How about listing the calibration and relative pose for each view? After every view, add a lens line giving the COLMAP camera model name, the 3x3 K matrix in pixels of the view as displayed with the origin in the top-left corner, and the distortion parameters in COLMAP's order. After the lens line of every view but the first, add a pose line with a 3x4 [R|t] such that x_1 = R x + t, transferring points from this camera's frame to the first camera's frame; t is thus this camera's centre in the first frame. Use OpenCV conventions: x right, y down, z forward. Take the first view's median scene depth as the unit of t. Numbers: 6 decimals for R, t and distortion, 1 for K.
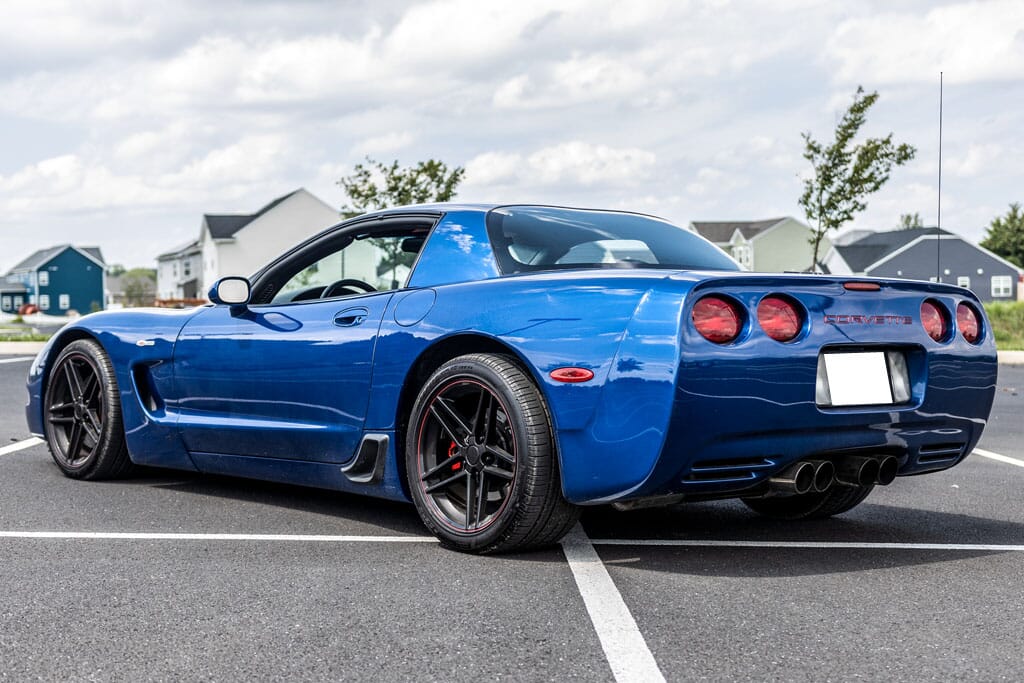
lens RADIAL K [[1646.3, 0, 512.0], [0, 1646.3, 341.5], [0, 0, 1]] dist [-0.044361, -0.012282]
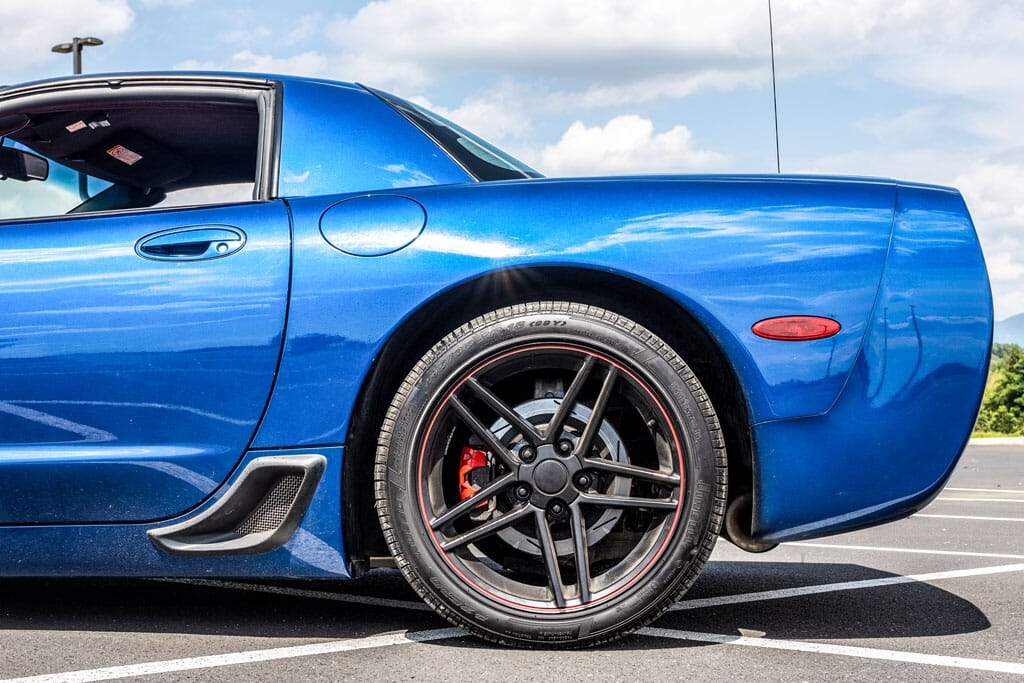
lens RADIAL K [[1646.3, 0, 512.0], [0, 1646.3, 341.5], [0, 0, 1]] dist [-0.044361, -0.012282]
pose [[0.691755, 0.030909, 0.721470, -0.430334], [0.017345, 0.998084, -0.059390, 0.053177], [-0.721924, 0.053598, 0.689894, 0.581313]]
